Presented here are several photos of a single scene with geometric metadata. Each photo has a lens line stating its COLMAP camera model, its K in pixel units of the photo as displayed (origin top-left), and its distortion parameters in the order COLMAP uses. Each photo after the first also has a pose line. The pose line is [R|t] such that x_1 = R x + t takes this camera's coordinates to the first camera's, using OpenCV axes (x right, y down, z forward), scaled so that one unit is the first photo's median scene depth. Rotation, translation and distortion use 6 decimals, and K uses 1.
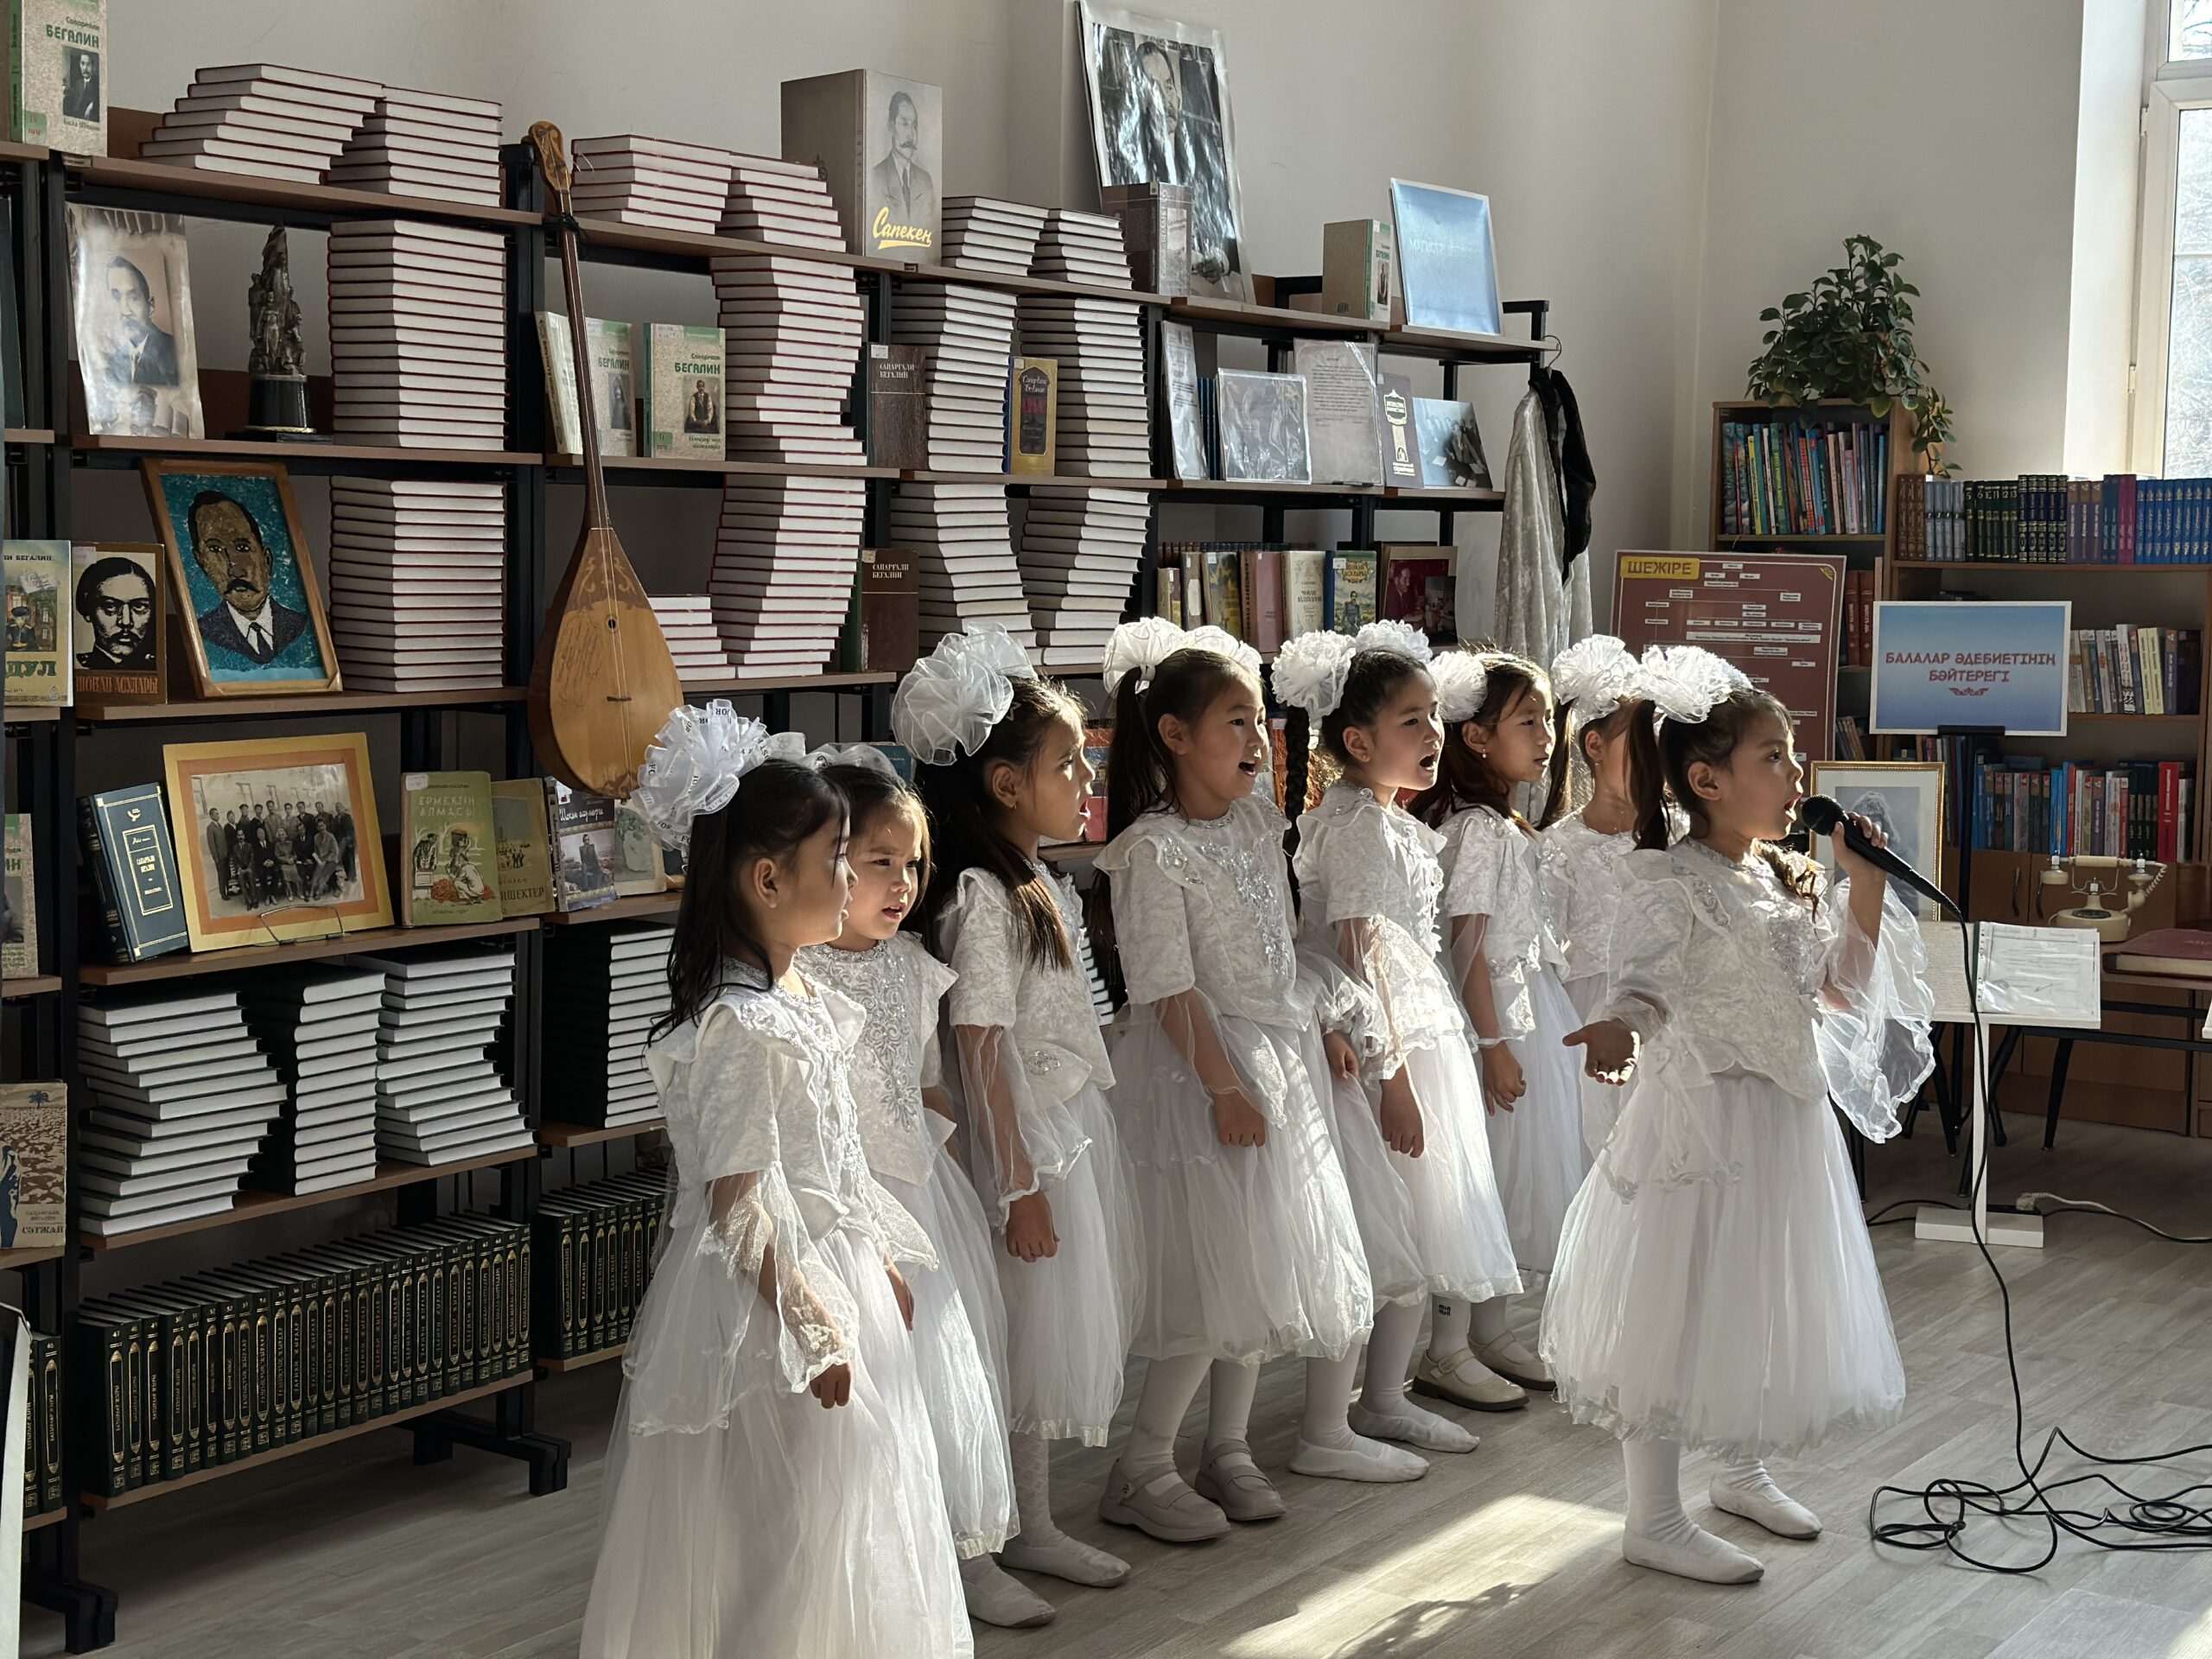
lens RADIAL K [[3073.5, 0, 1106.0], [0, 3073.5, 829.5], [0, 0, 1]] dist [0.166307, -0.262382]
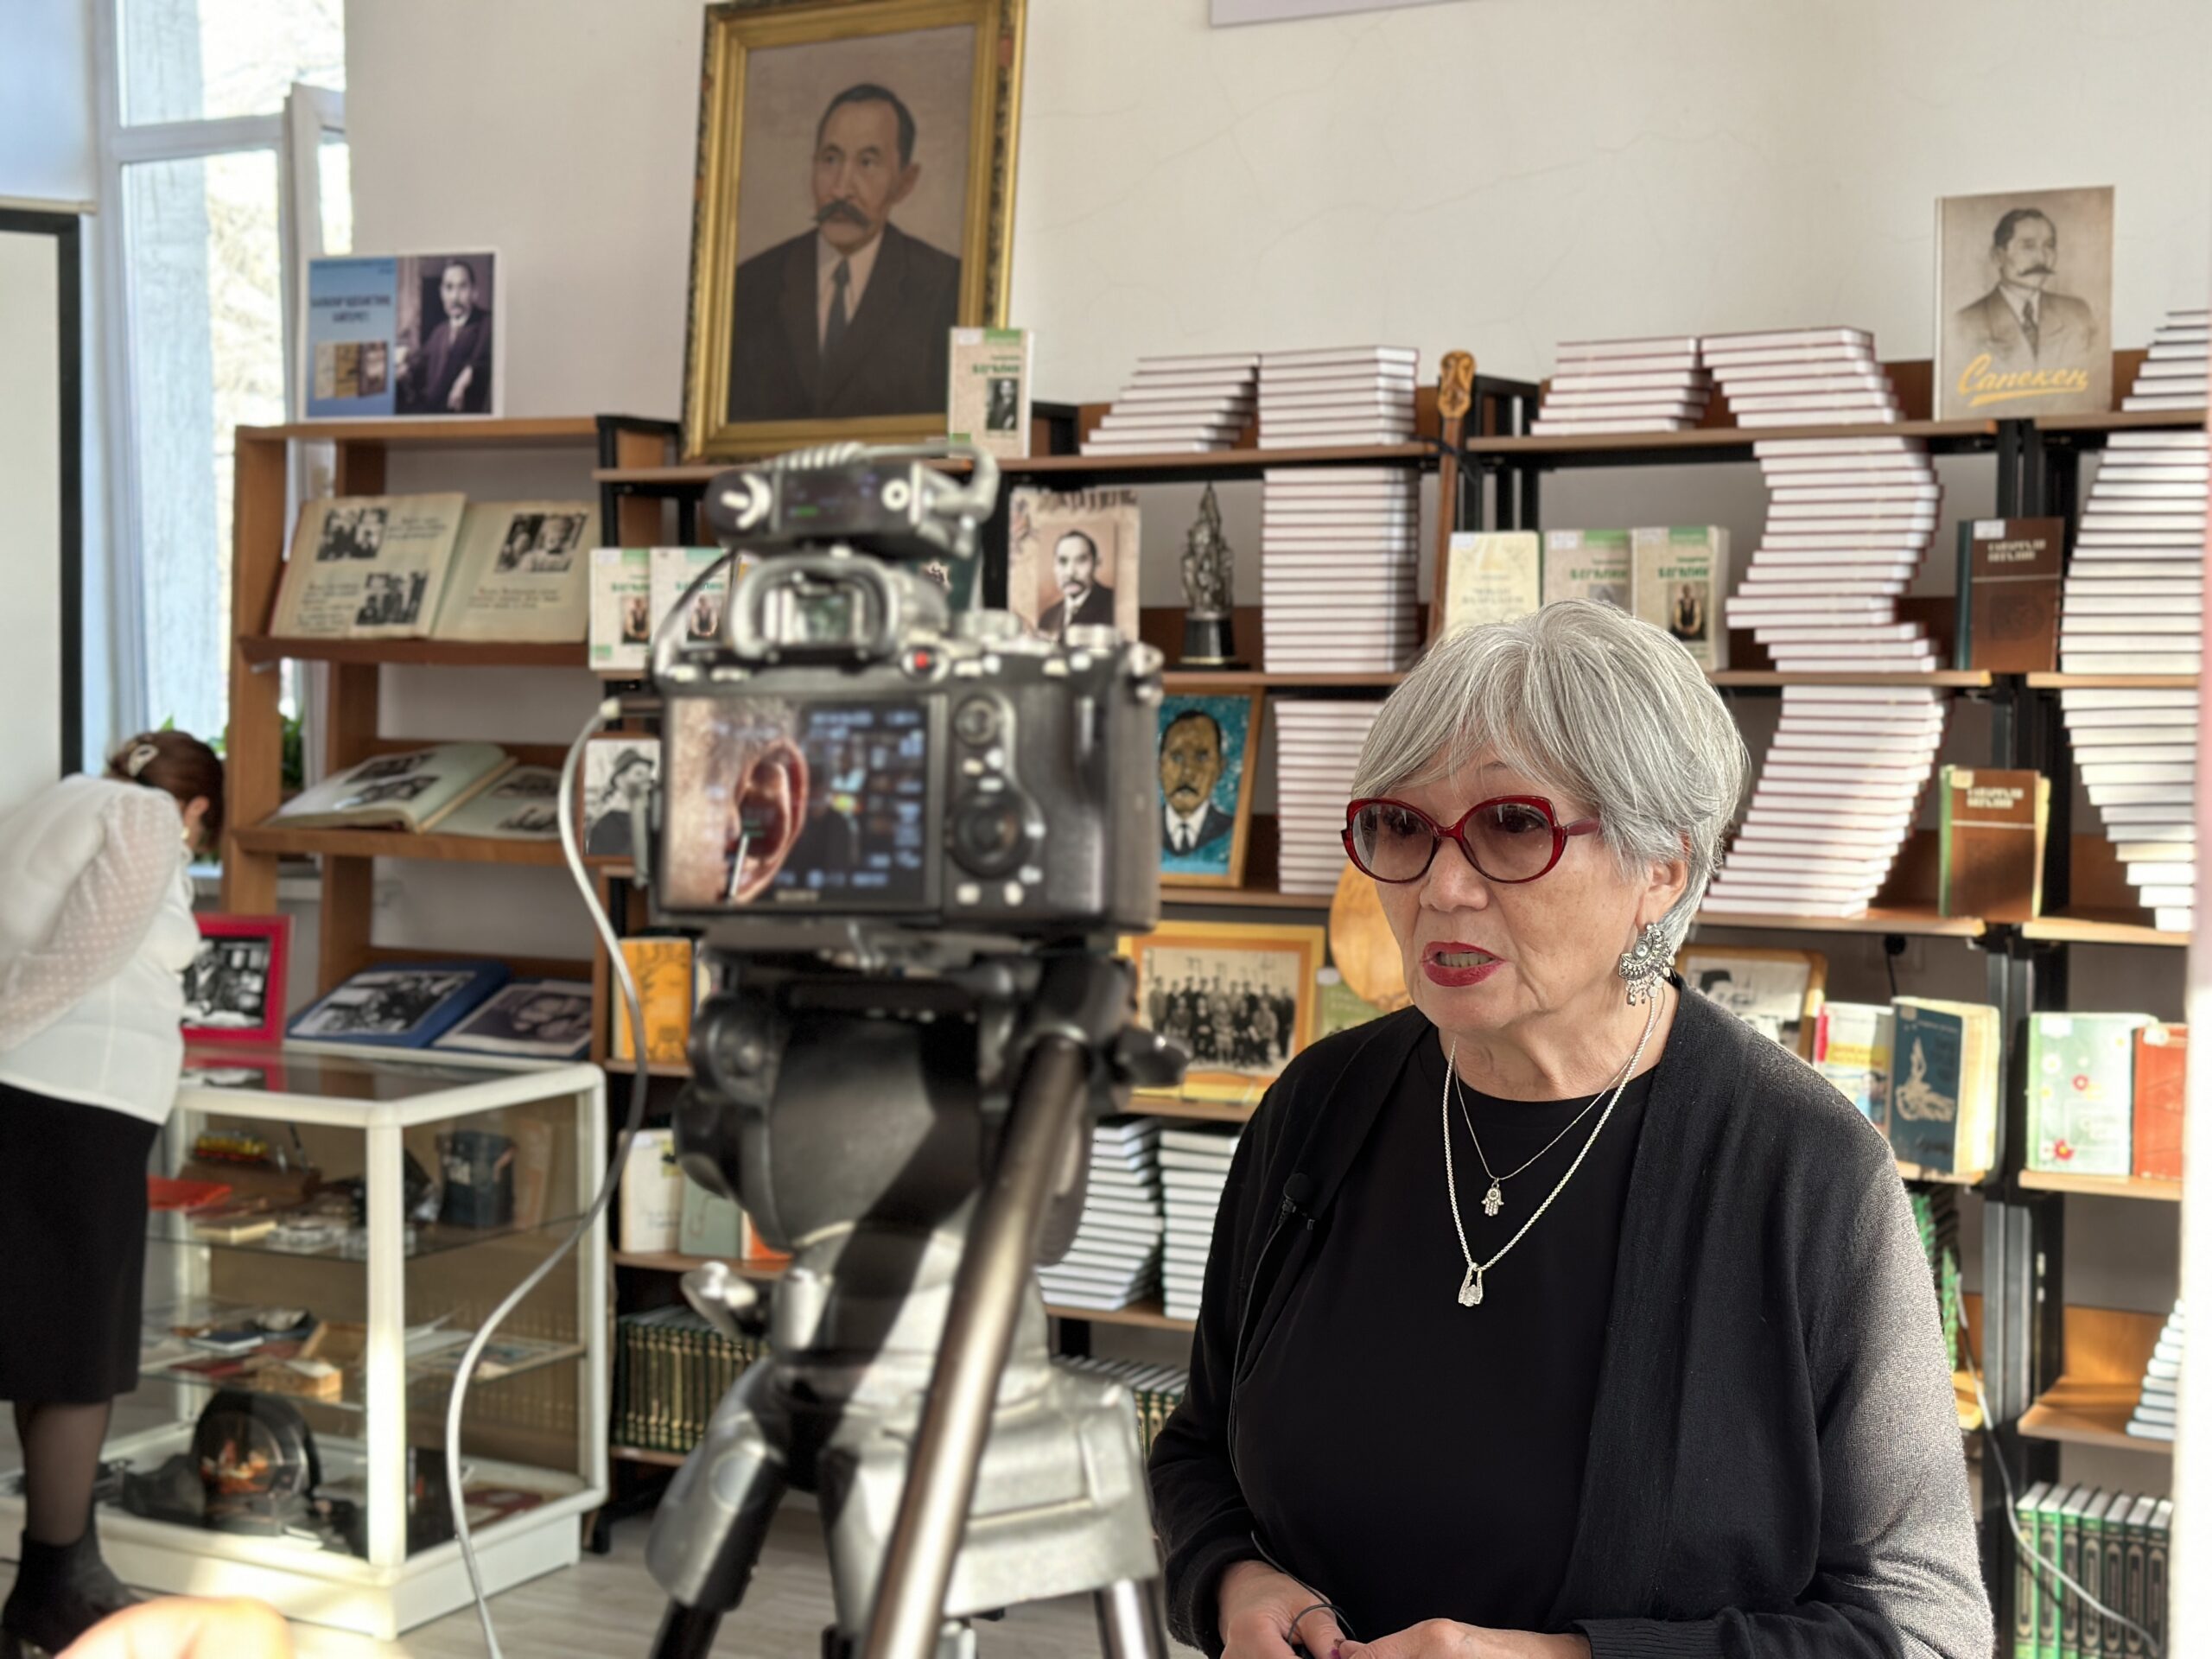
lens RADIAL K [[3073.5, 0, 1106.0], [0, 3073.5, 829.5], [0, 0, 1]] dist [0.166307, -0.262382]
pose [[0.121787, 0.053690, -0.991103, 0.753407], [-0.086937, 0.995275, 0.043233, -0.096368], [0.988742, 0.080898, 0.125879, 0.709768]]
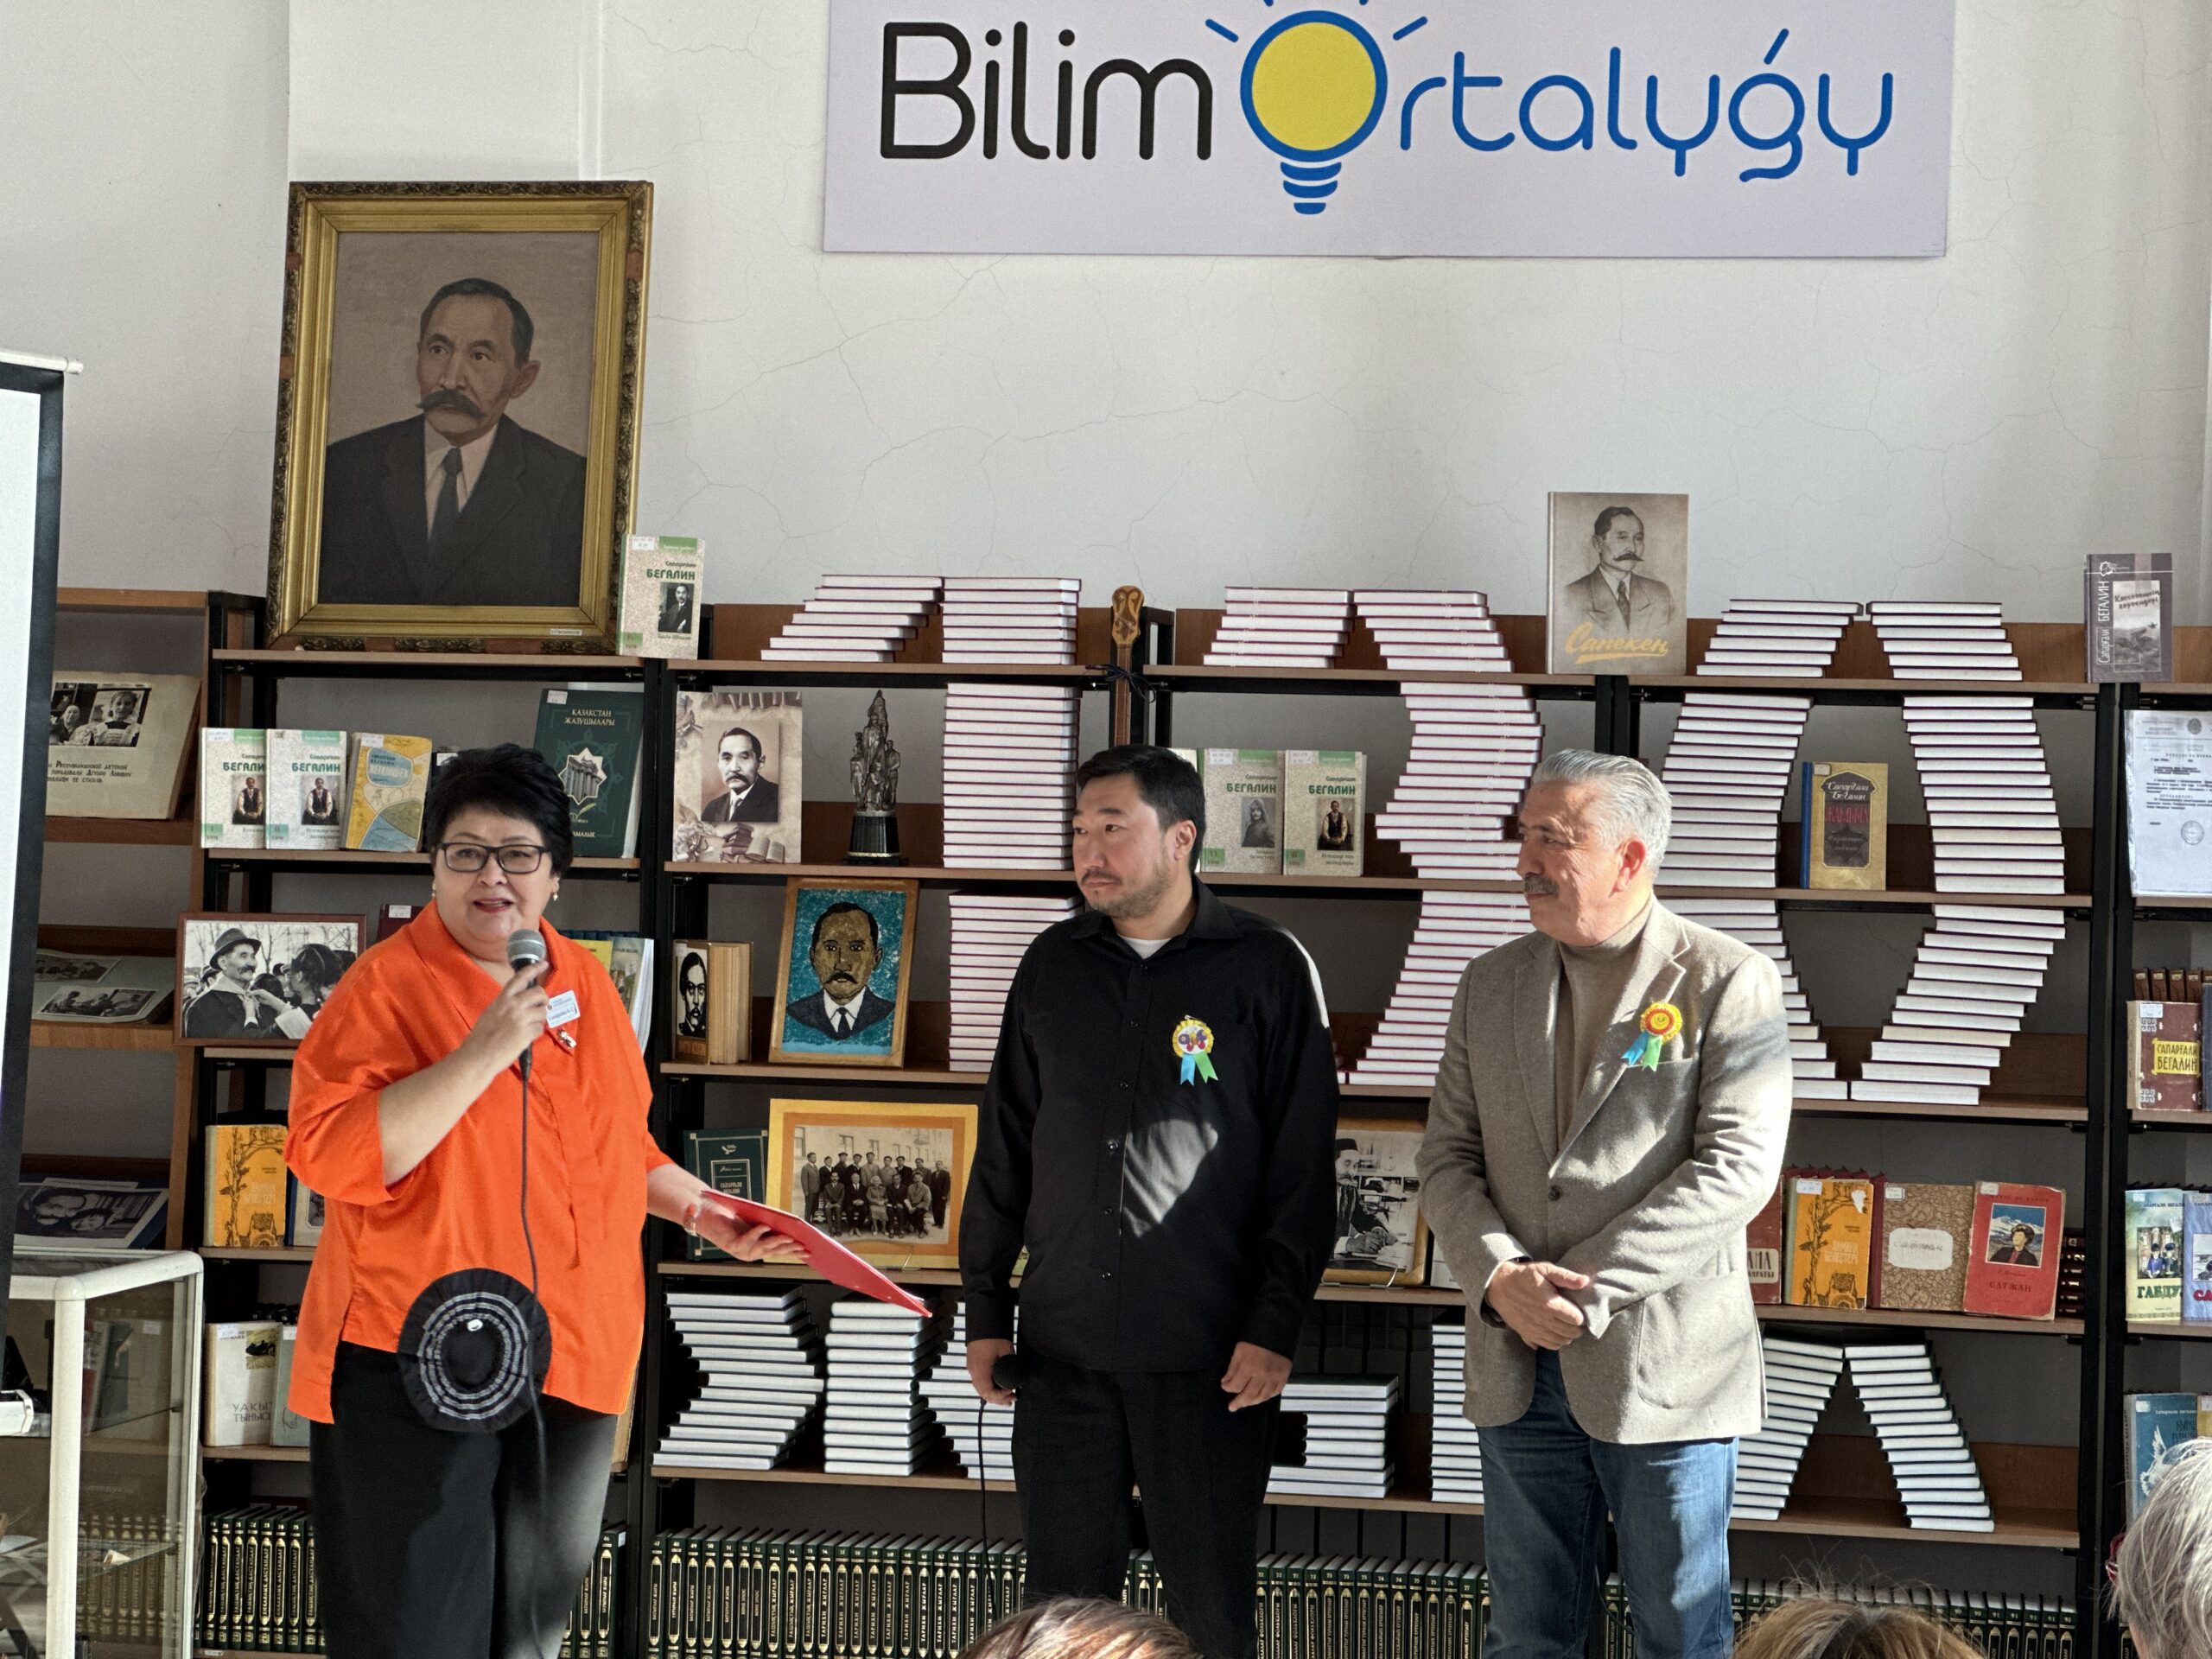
lens RADIAL K [[5090.5, 0, 1106.0], [0, 5090.5, 829.5], [0, 0, 1]] dist [-0.365136, 9.649143]
pose [[0.431572, 0.004179, -0.902069, 1.388085], [-0.102298, 0.993765, -0.044338, -0.049657], [0.896259, 0.111415, 0.429309, 0.180549]]
